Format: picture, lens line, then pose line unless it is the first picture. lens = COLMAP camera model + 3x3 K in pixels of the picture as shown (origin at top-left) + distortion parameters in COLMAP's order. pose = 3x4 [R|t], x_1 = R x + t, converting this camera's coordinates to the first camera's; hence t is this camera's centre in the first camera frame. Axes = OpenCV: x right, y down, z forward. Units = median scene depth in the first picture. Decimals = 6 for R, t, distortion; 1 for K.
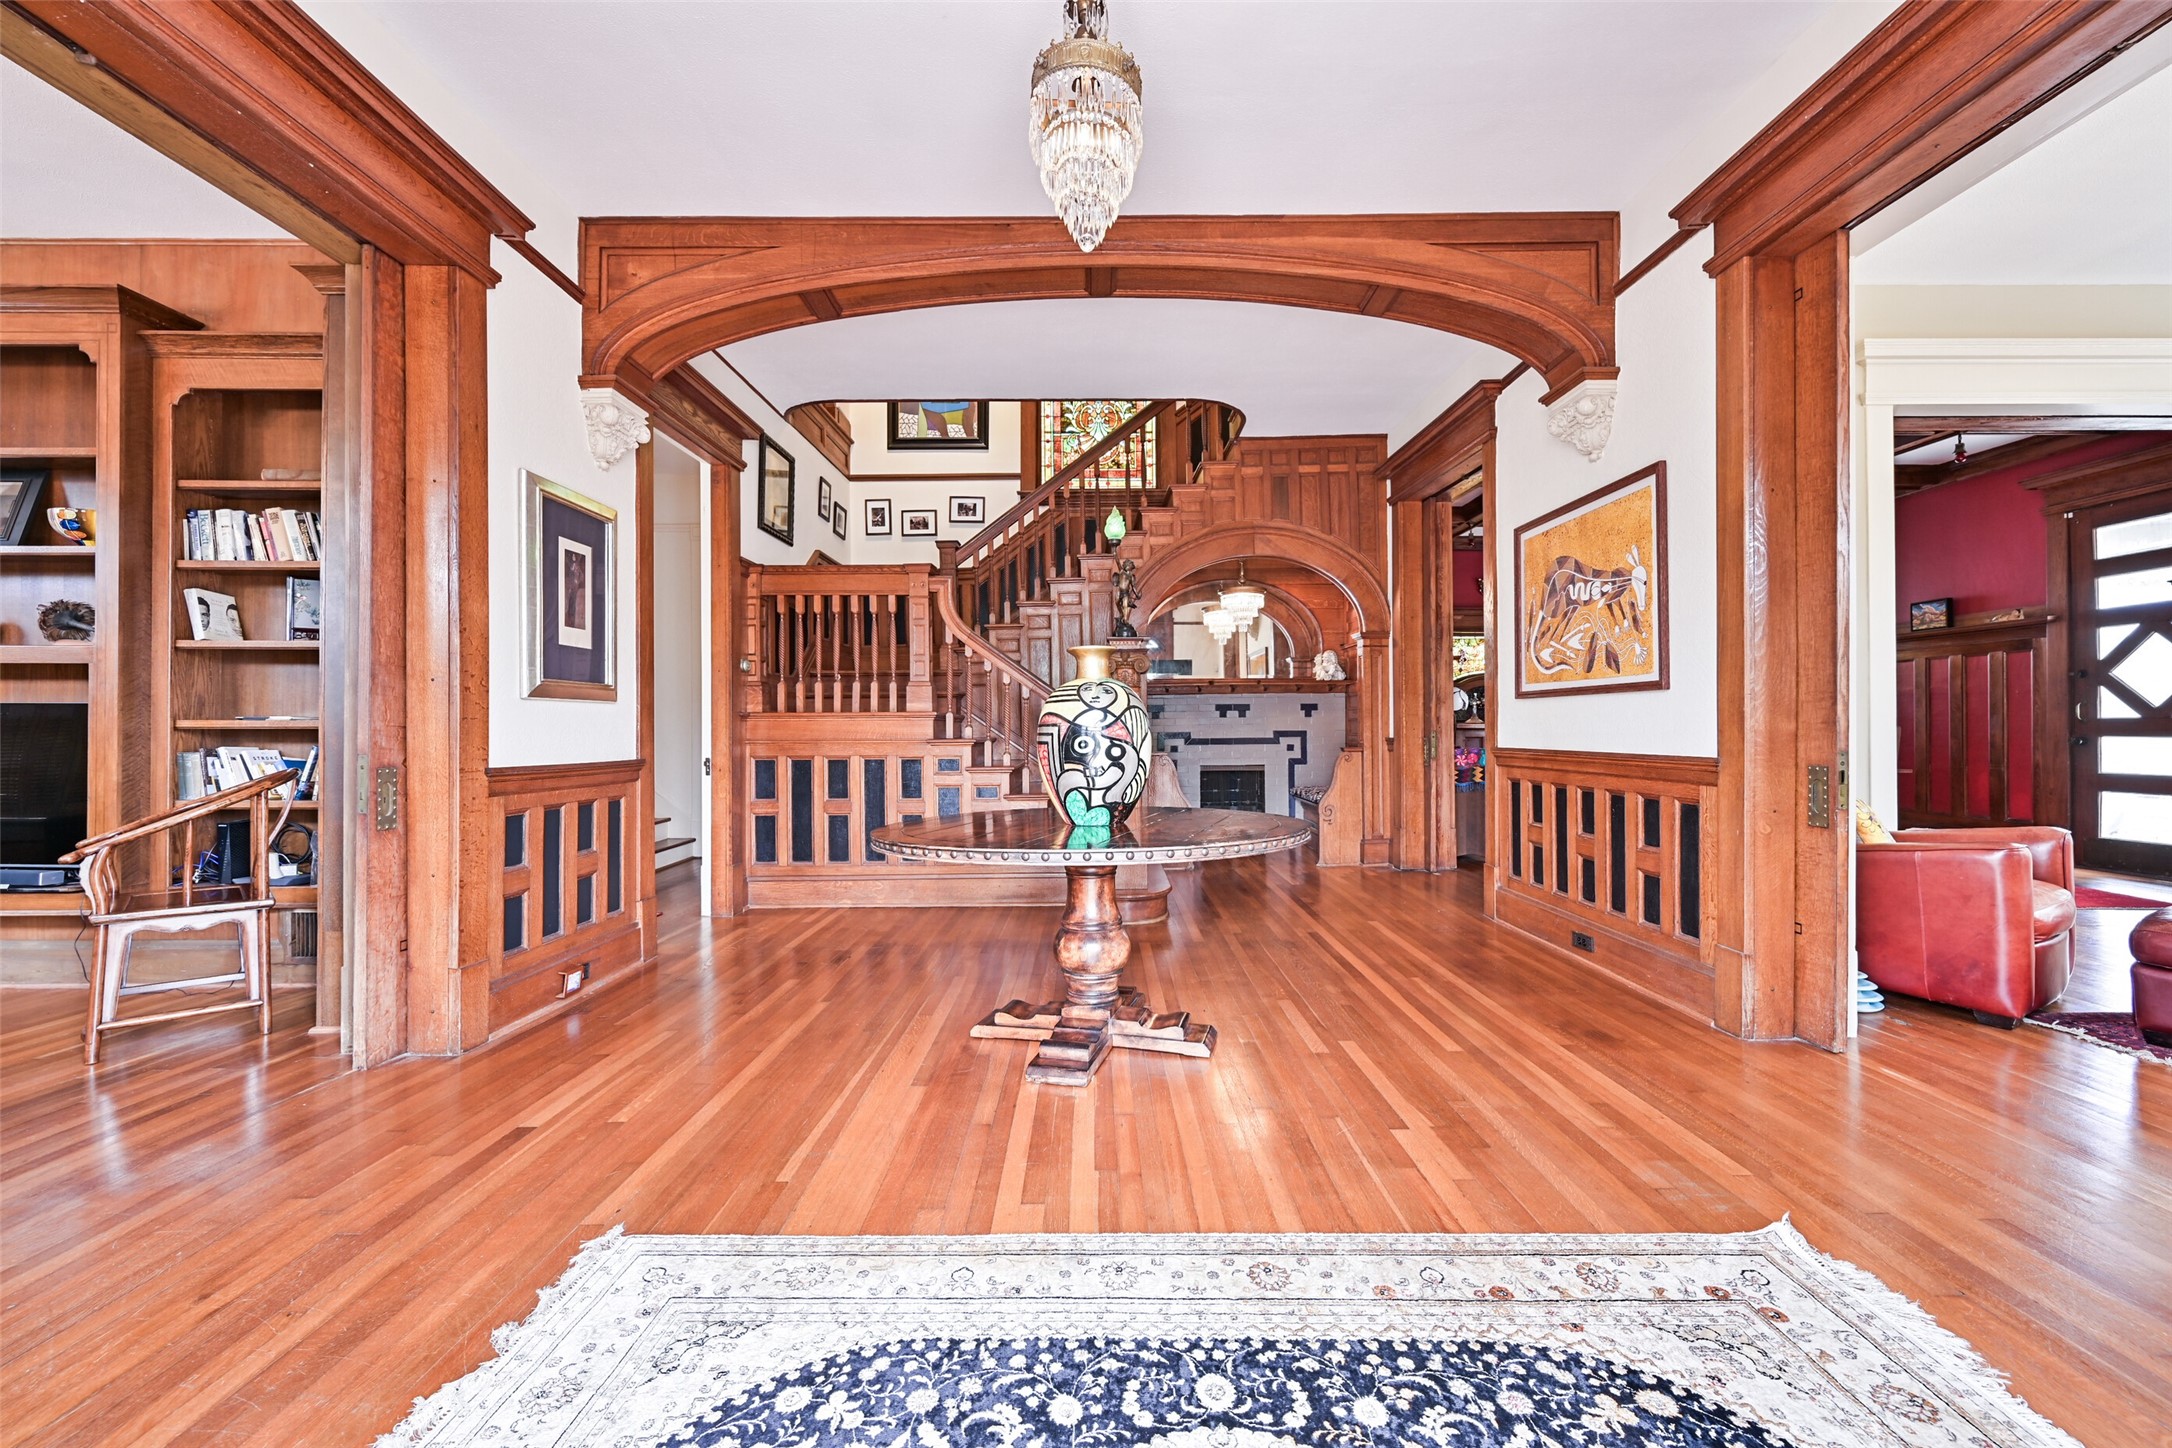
lens RADIAL K [[884.8, 0, 1119.0], [0, 884.8, 716.9], [0, 0, 1]] dist [0.000860, 0.000212]
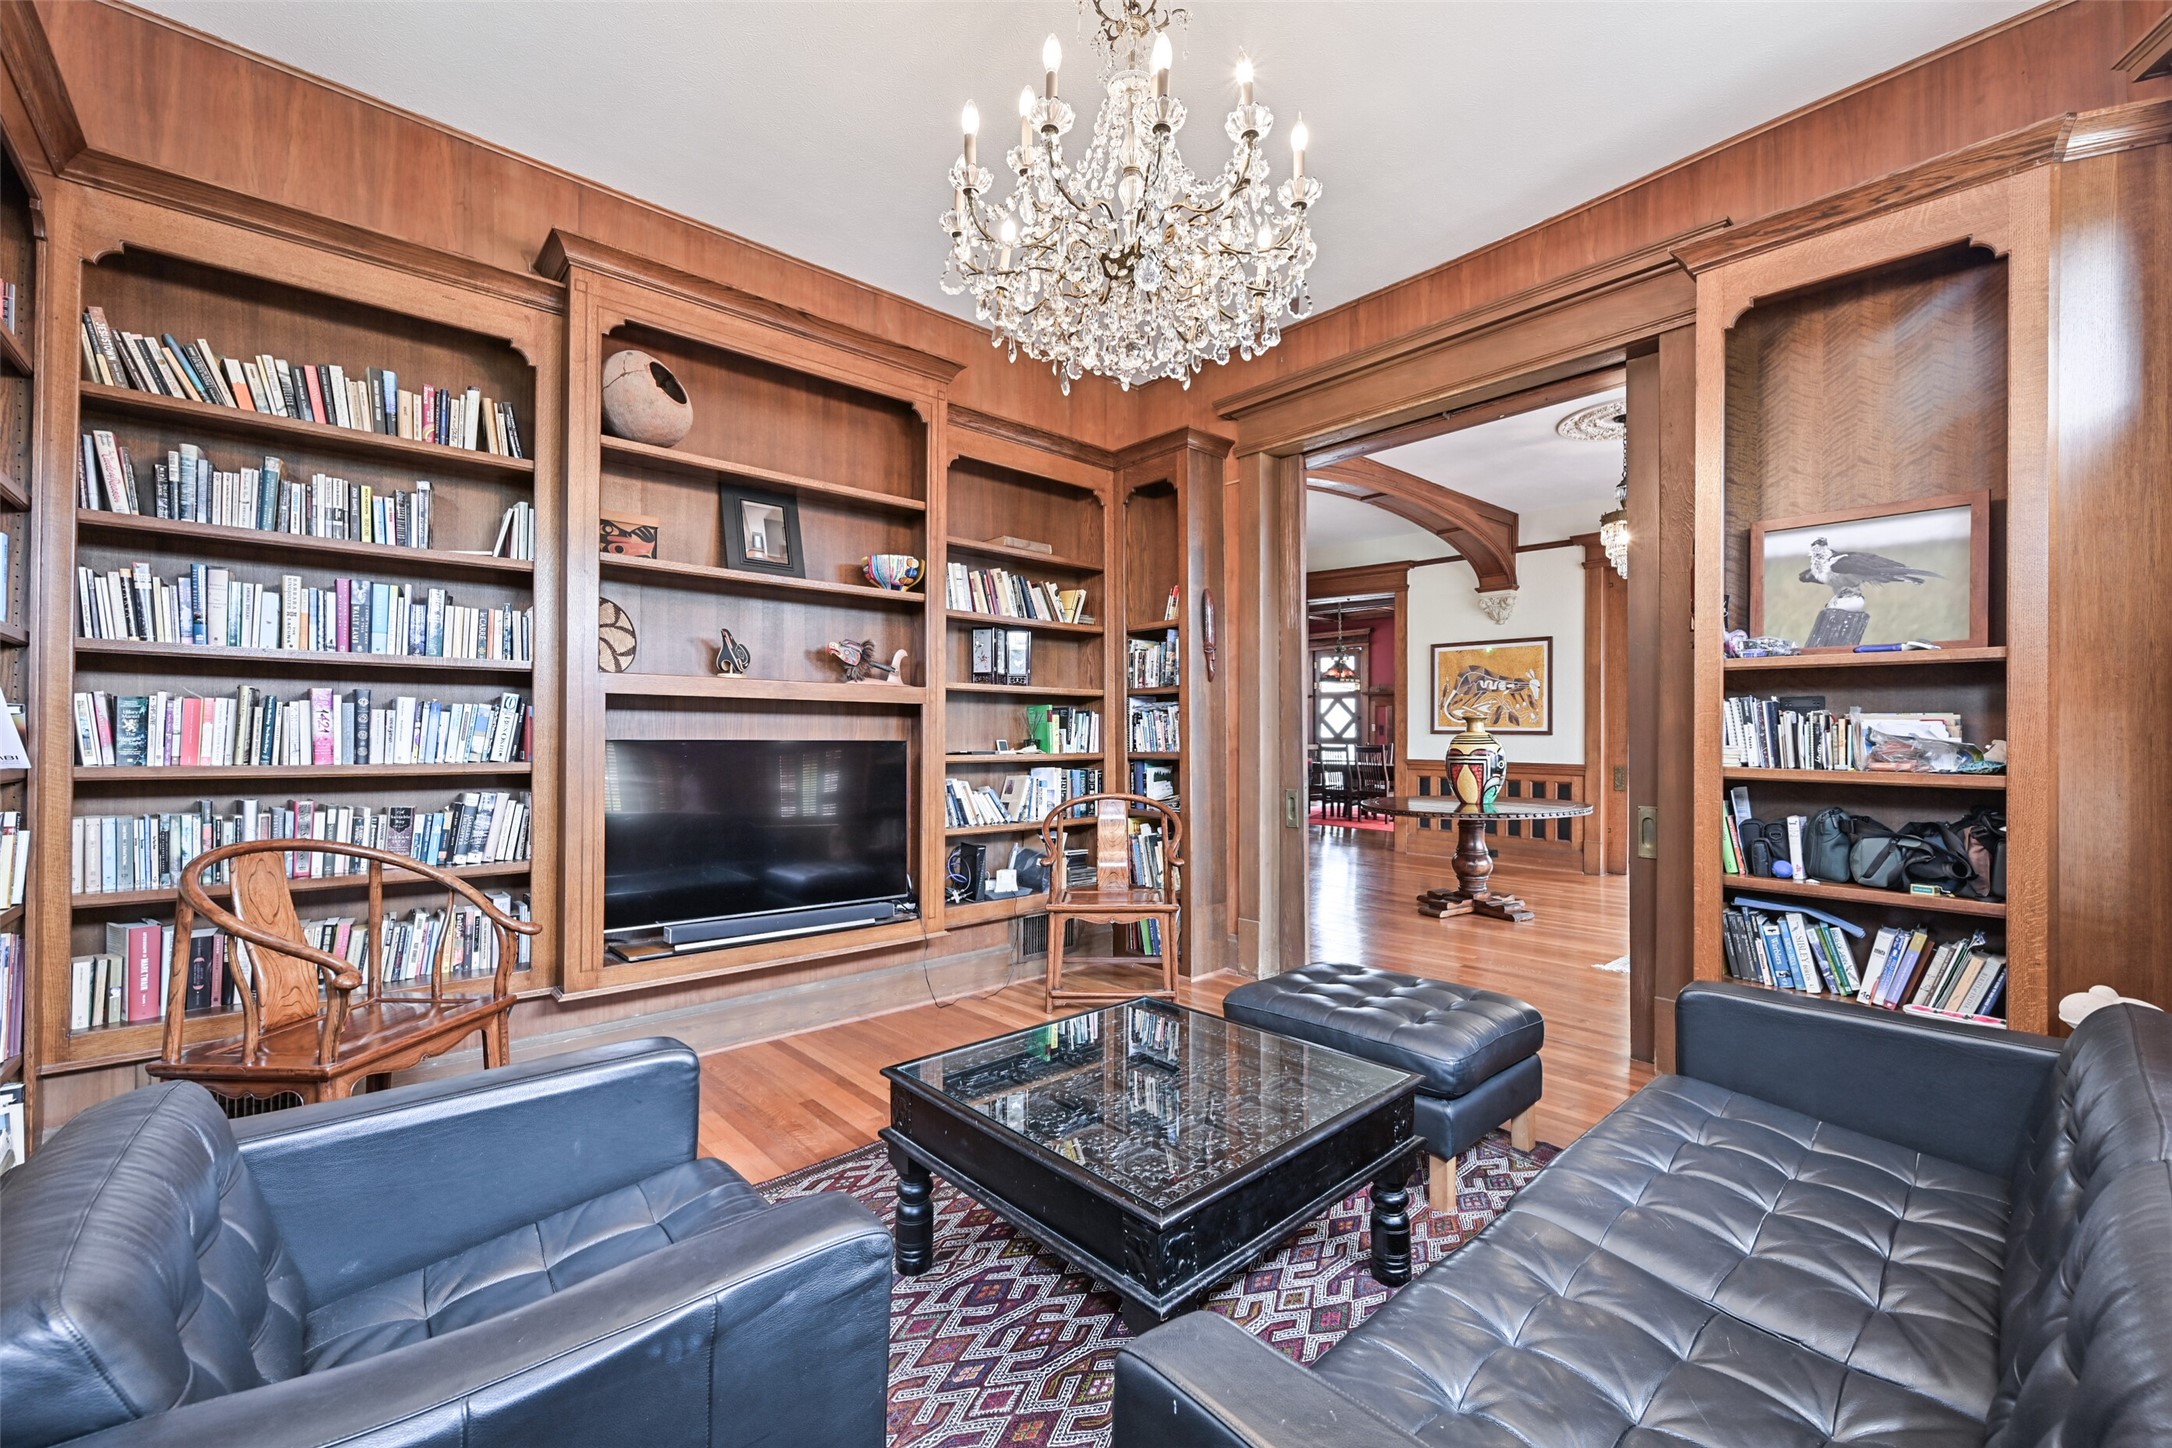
lens RADIAL K [[882.9, 0, 1140.0], [0, 882.9, 717.2], [0, 0, 1]] dist [0.004351, 0.000577]
pose [[0.733414, 0.017450, 0.679558, -1.633552], [-0.016772, 0.999831, -0.007572, -0.039326], [-0.679575, -0.005844, 0.733582, 0.037328]]
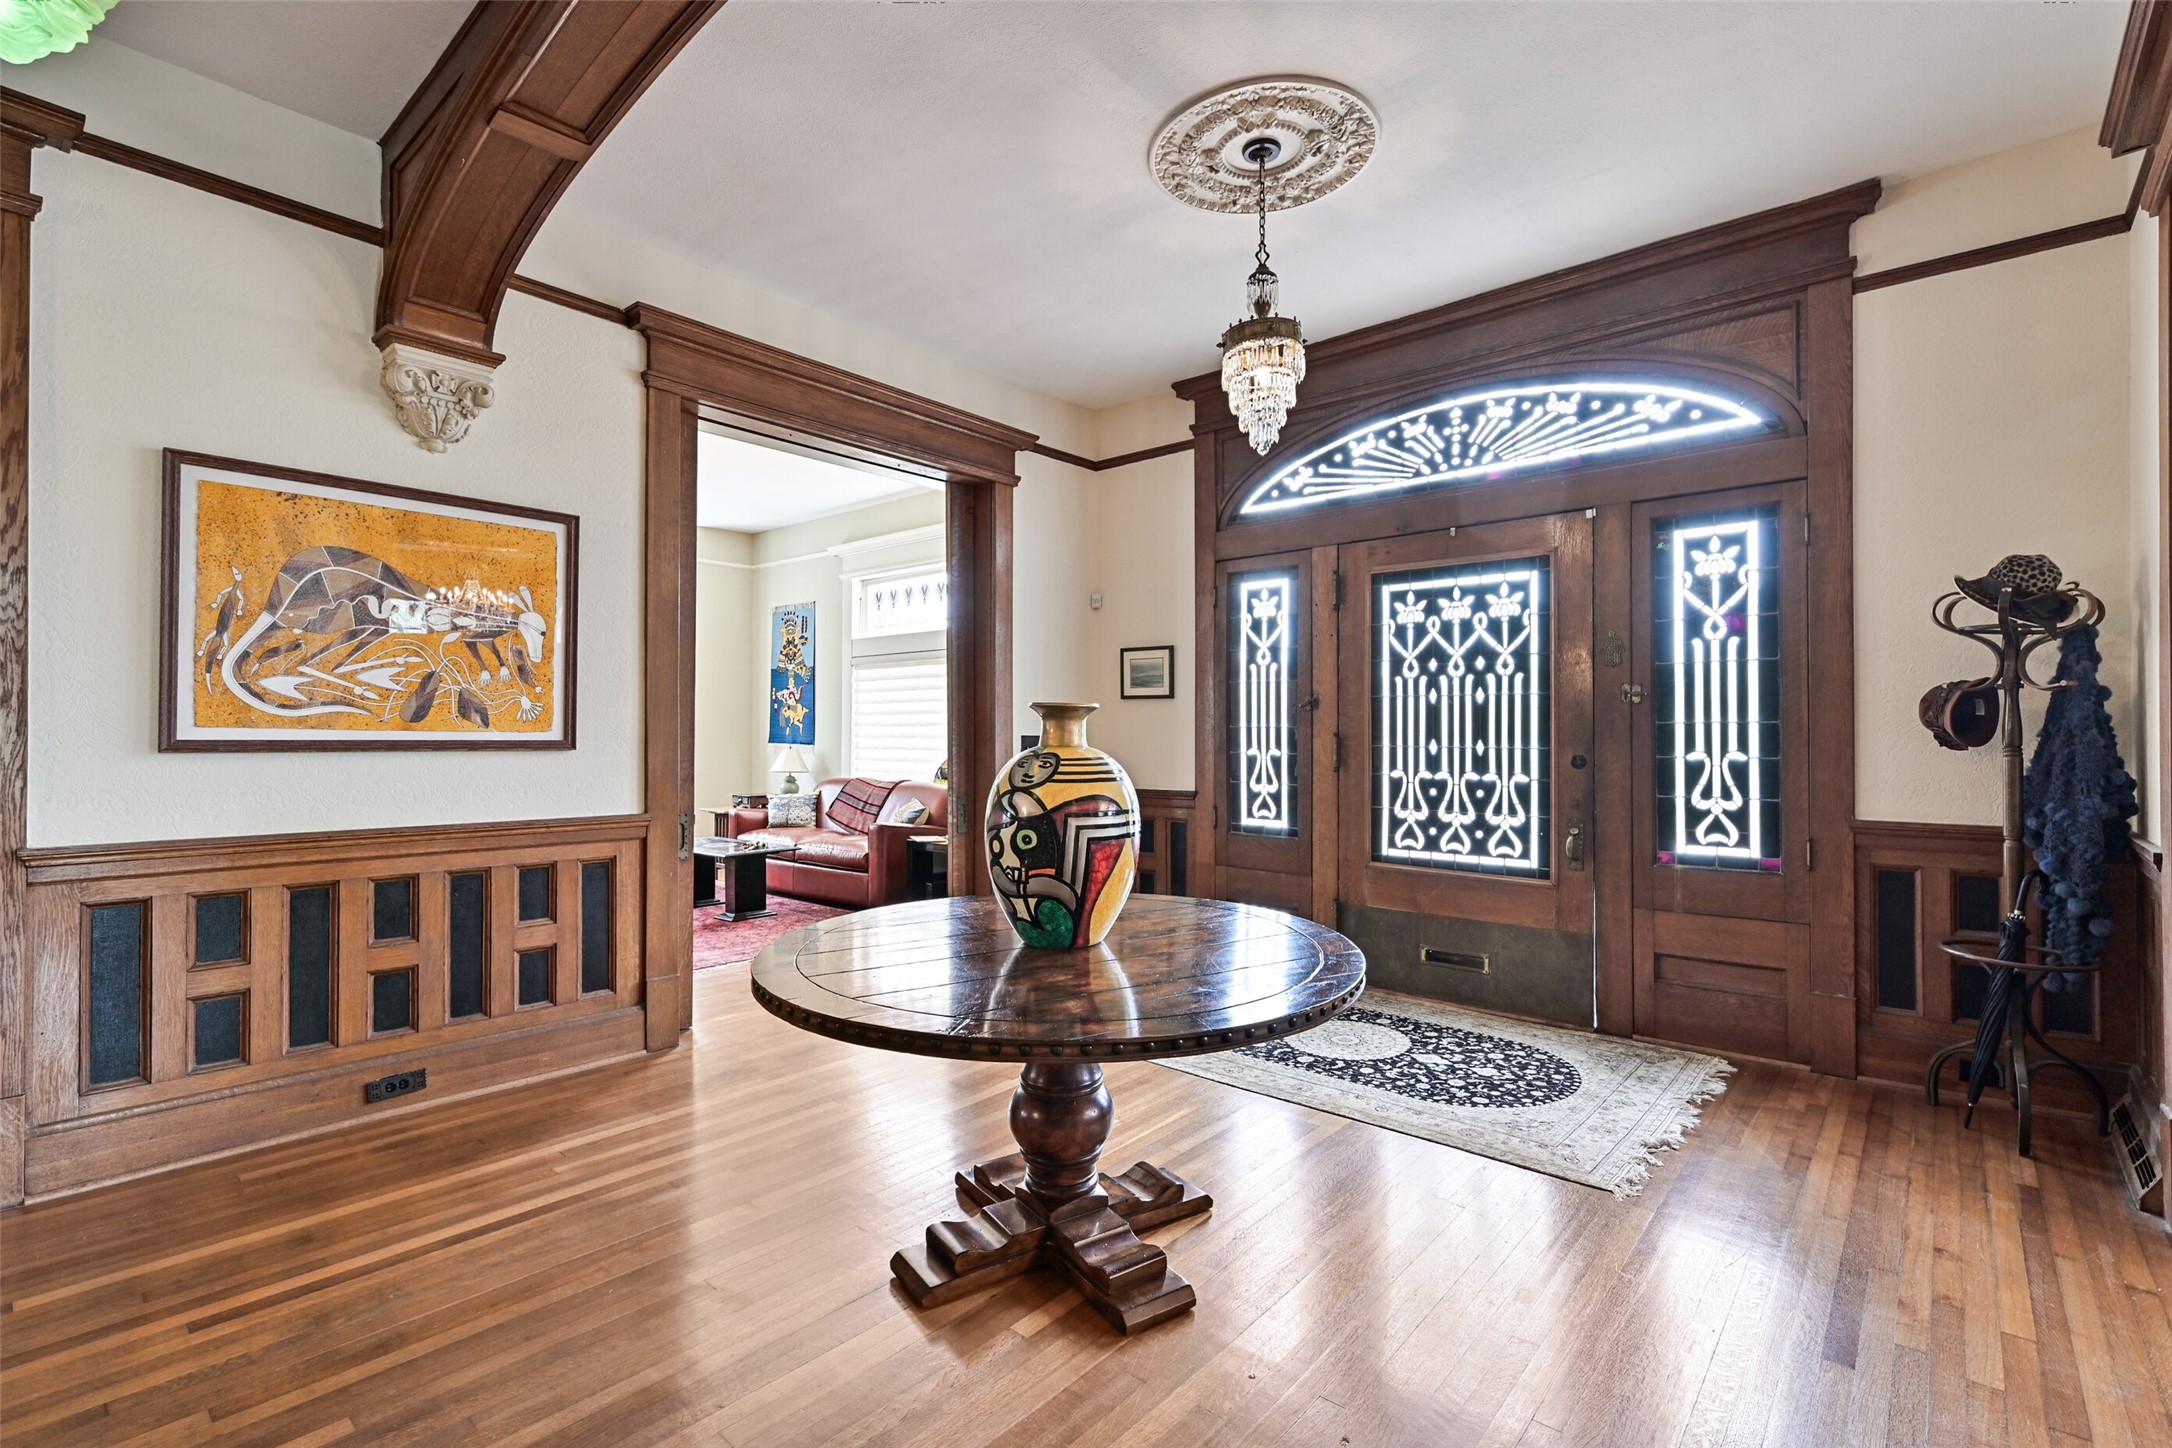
lens RADIAL K [[965.5, 0, 1089.5], [0, 965.5, 728.2], [0, 0, 1]] dist [-0.007727, -0.000263]
pose [[-0.738532, 0.011971, 0.674112, -0.487437], [-0.007426, 0.999637, -0.025888, -0.030053], [-0.674177, -0.024125, -0.738175, 1.316447]]
